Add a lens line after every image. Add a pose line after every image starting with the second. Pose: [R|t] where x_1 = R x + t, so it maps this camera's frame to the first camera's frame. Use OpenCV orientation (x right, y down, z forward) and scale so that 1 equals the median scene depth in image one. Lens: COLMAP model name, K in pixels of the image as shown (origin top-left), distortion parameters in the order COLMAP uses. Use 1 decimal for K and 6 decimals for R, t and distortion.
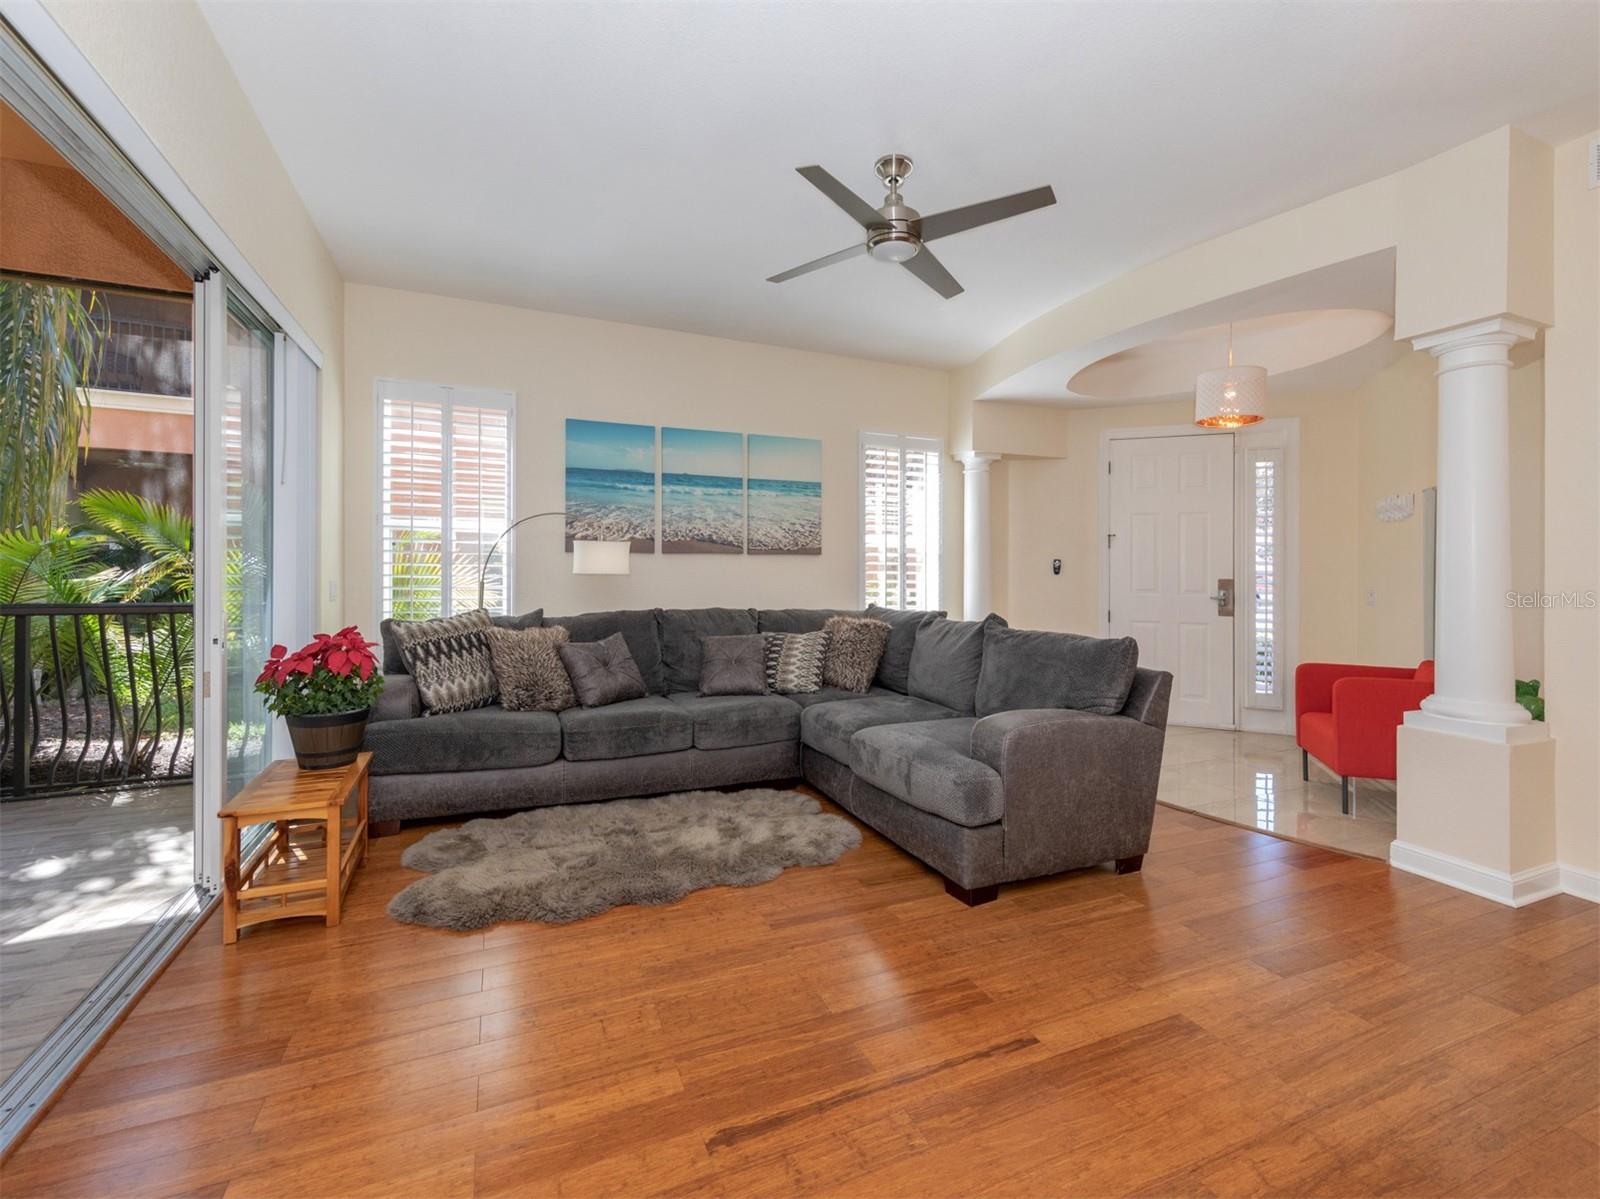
lens RADIAL K [[683.1, 0, 803.7], [0, 683.1, 565.8], [0, 0, 1]] dist [0.001015, -0.000277]
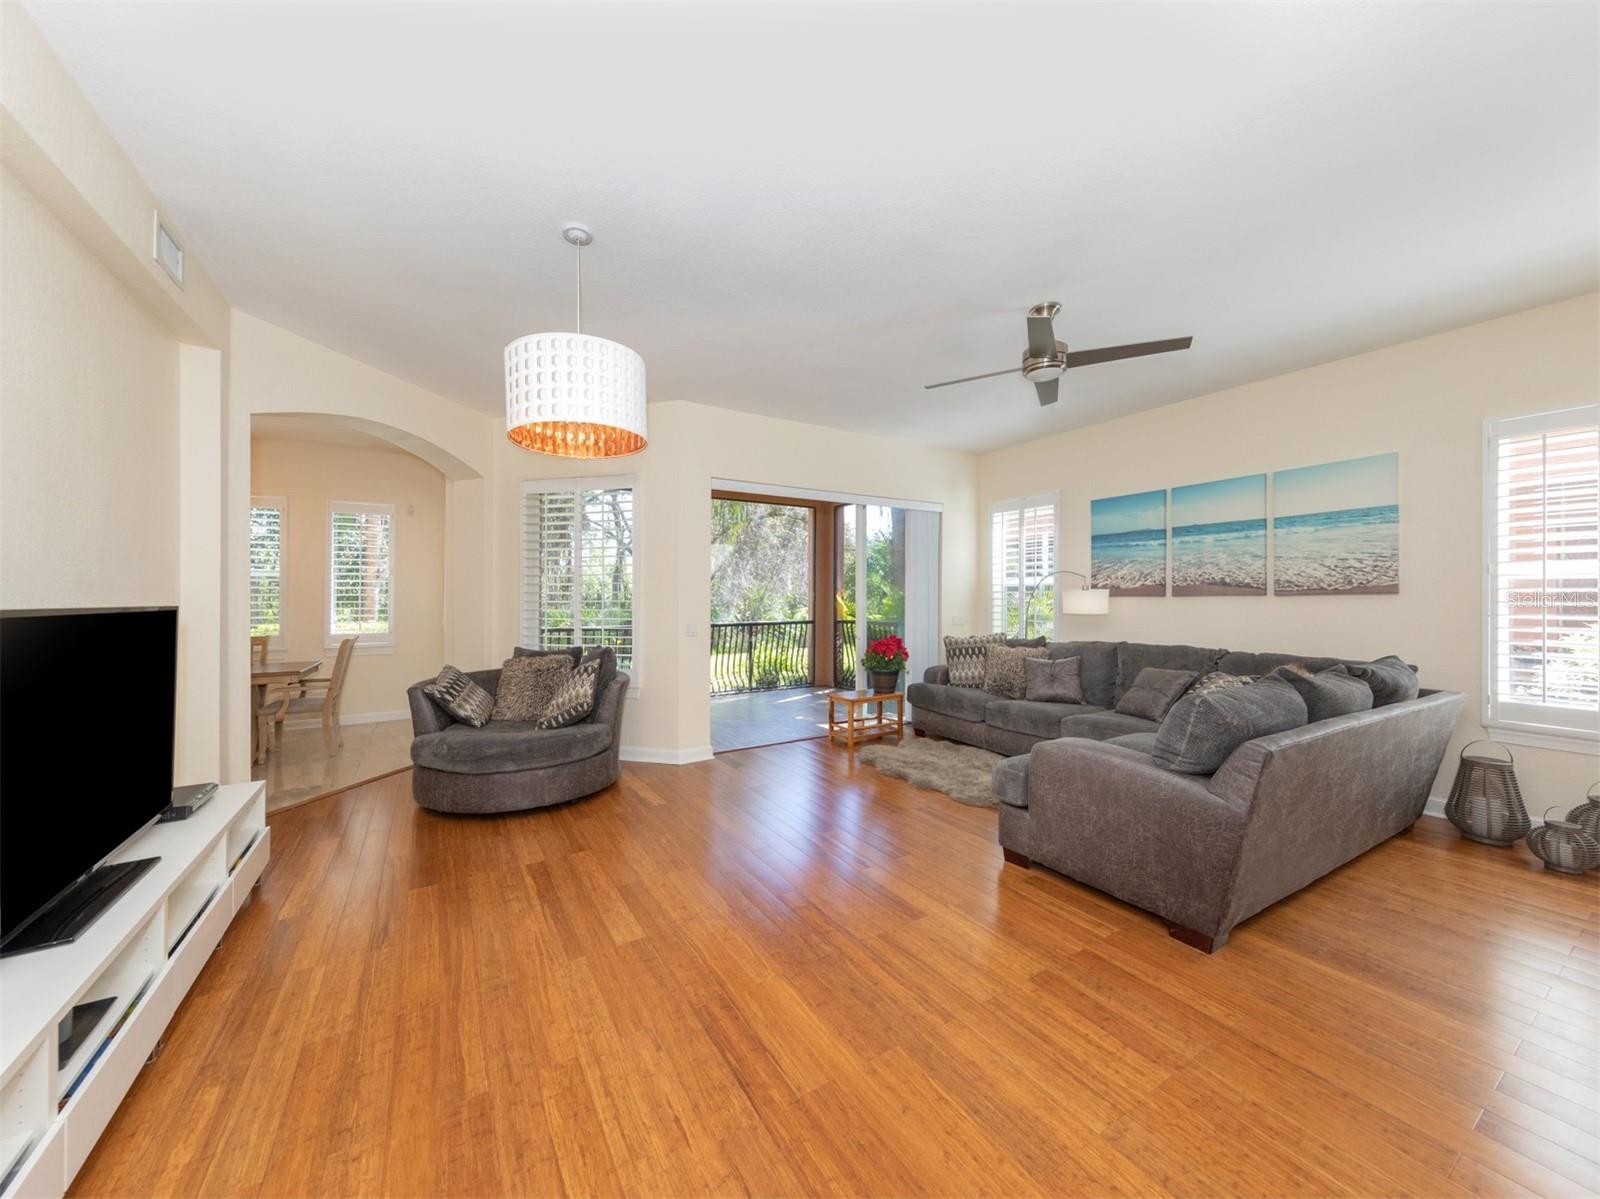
lens RADIAL K [[565.4, 0, 763.8], [0, 565.4, 579.9], [0, 0, 1]] dist [0.010815, -0.001698]
pose [[0.134817, -0.042432, -0.989962, 0.656000], [0.008232, 0.999096, -0.041702, -0.011704], [0.990836, -0.002527, 0.135045, 0.177267]]
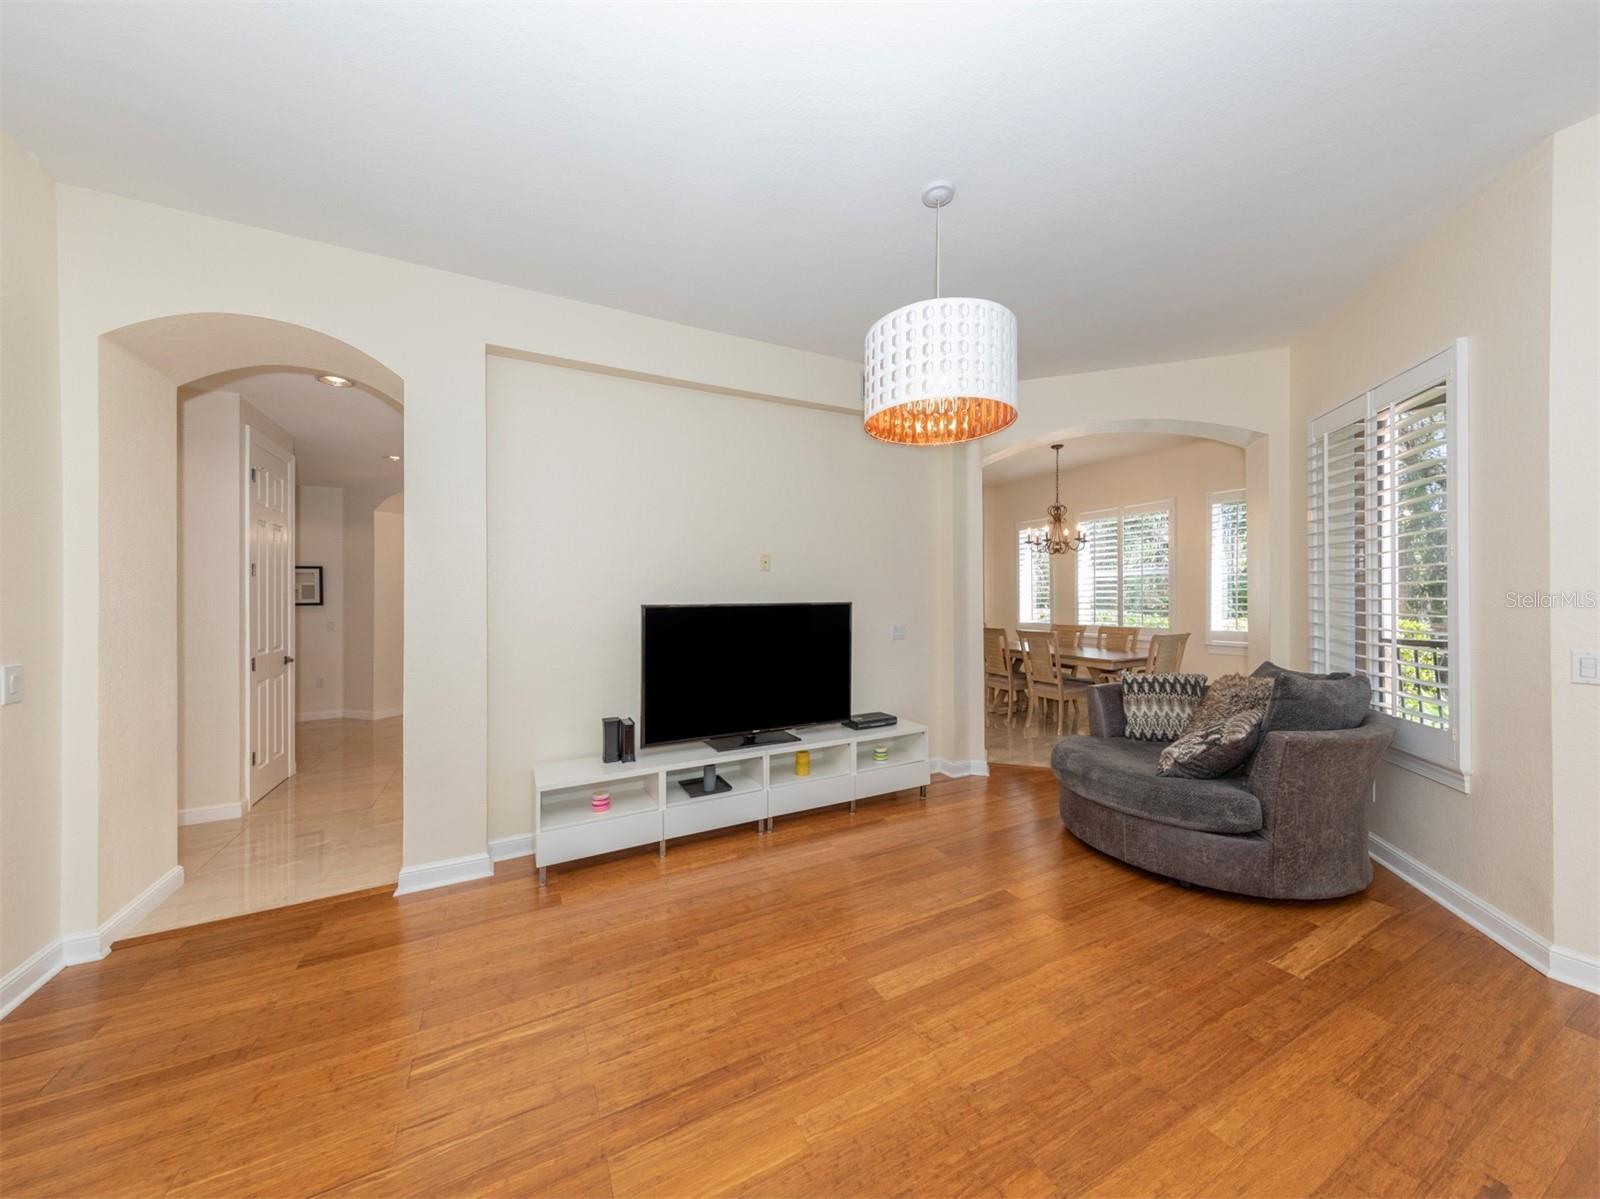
lens RADIAL K [[565.4, 0, 812.9], [0, 565.4, 588.7], [0, 0, 1]] dist [0.010815, -0.001698]
pose [[-0.995314, 0.000402, -0.096697, 0.284676], [0.002192, 0.999828, -0.018407, -0.020108], [0.096673, -0.018533, -0.995144, 0.516744]]
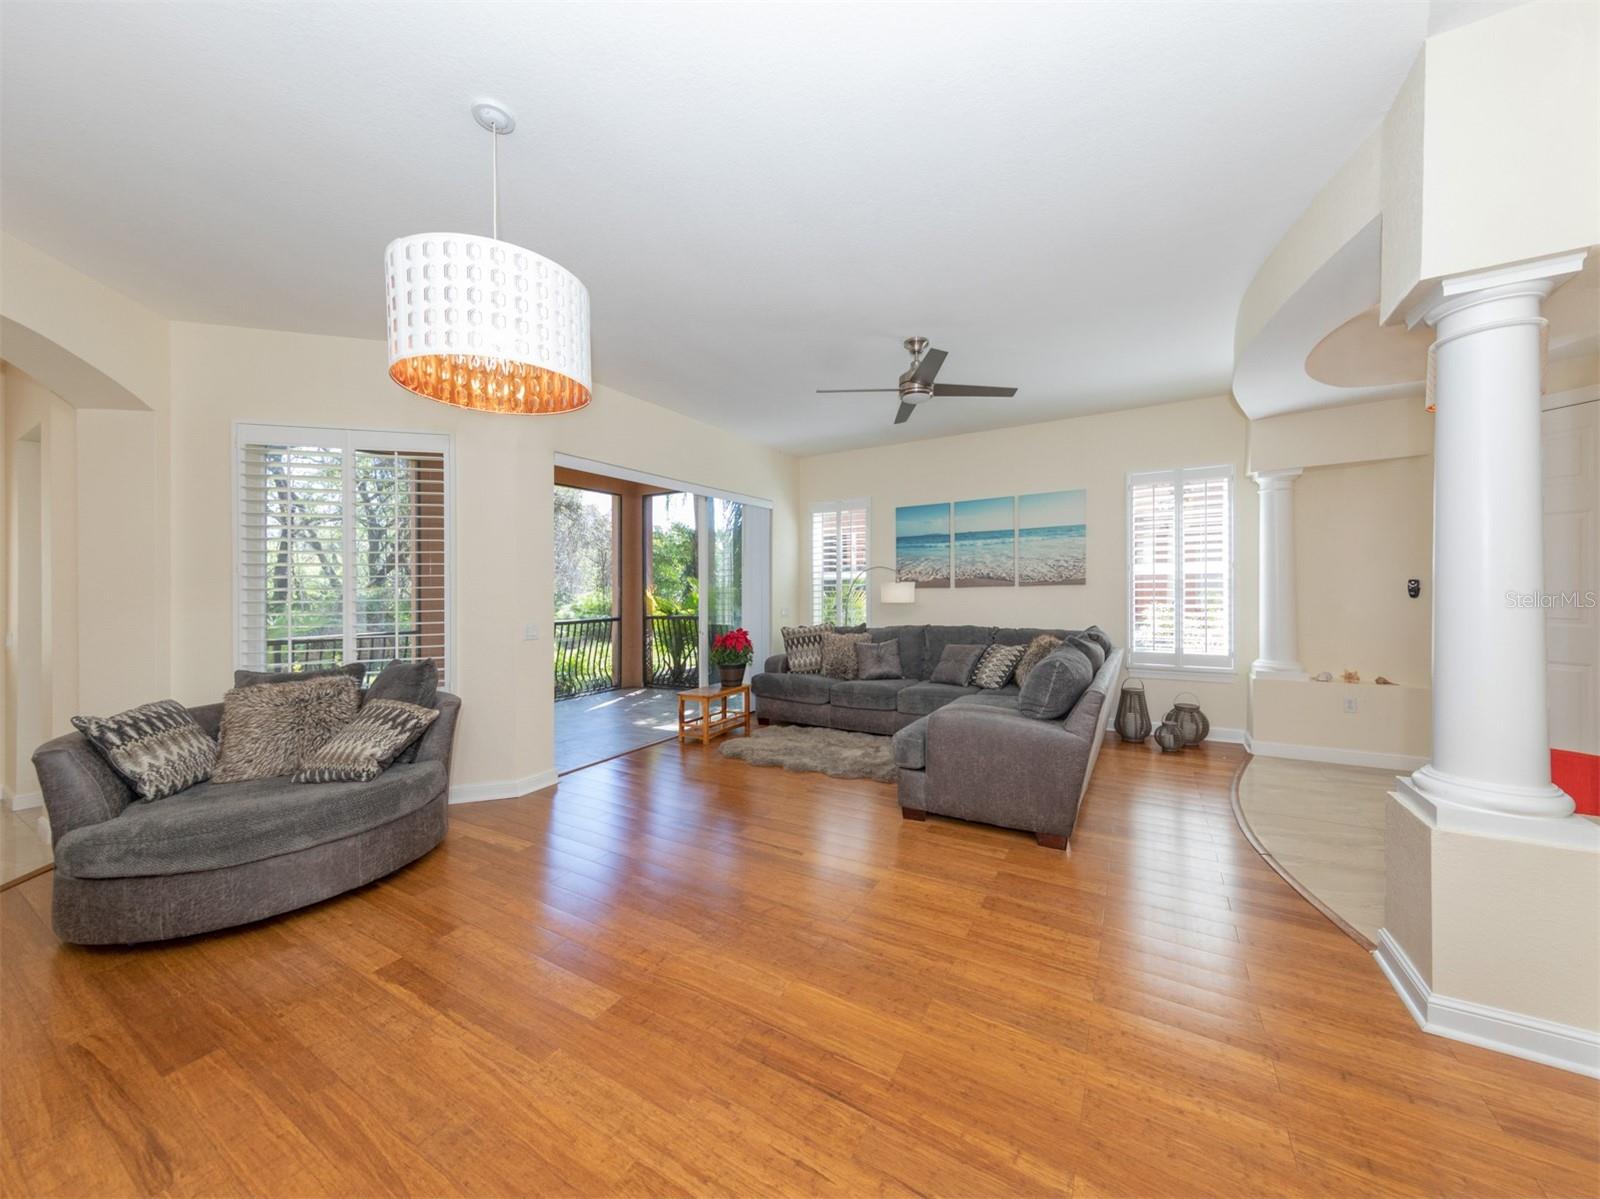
lens RADIAL K [[565.4, 0, 827.0], [0, 565.4, 575.4], [0, 0, 1]] dist [0.010815, -0.001698]
pose [[0.619238, -0.039573, -0.784205, 0.580027], [0.024752, 0.999217, -0.030879, -0.013316], [0.784813, -0.000289, 0.619733, 0.022910]]
